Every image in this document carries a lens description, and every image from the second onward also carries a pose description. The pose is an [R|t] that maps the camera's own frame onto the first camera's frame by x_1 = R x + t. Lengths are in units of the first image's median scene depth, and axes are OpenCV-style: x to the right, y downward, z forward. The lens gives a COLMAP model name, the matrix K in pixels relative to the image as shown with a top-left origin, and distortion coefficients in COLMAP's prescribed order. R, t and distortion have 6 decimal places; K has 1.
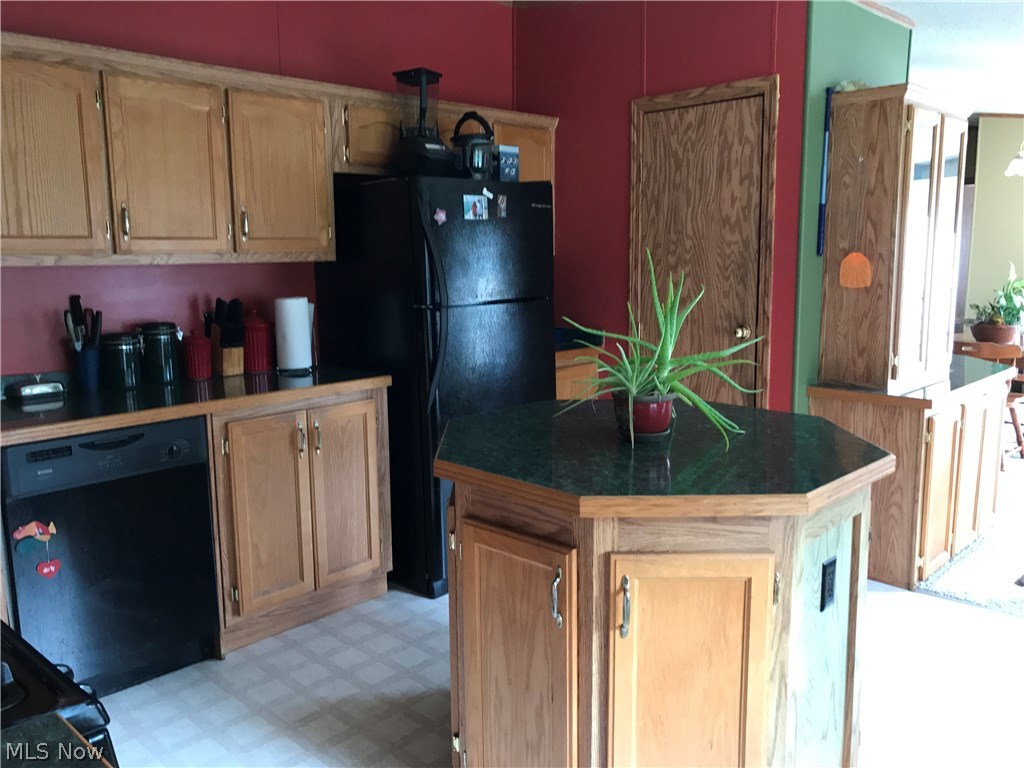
lens RADIAL K [[836.6, 0, 510.6], [0, 836.6, 379.3], [0, 0, 1]] dist [0.016652, -0.024618]
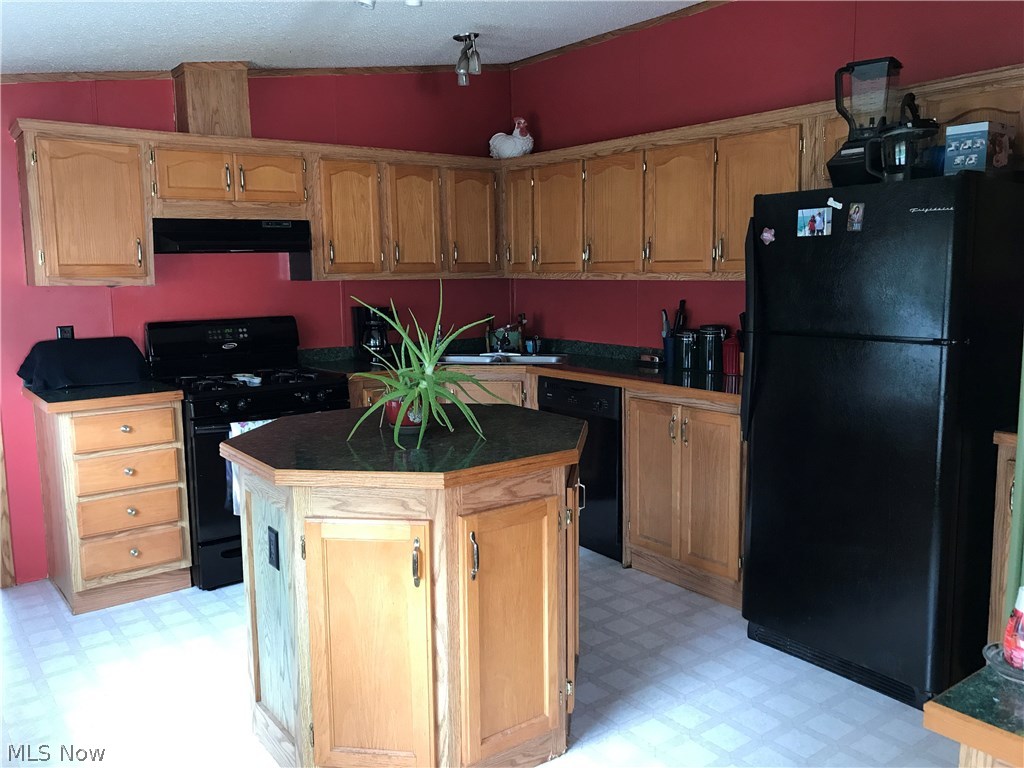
lens RADIAL K [[836.6, 0, 531.3], [0, 836.6, 372.0], [0, 0, 1]] dist [0.016652, -0.024618]
pose [[-0.147803, 0.132398, -0.980115, 0.876066], [-0.138883, 0.978401, 0.153110, -0.150531], [0.979217, 0.158752, -0.126223, 0.871181]]
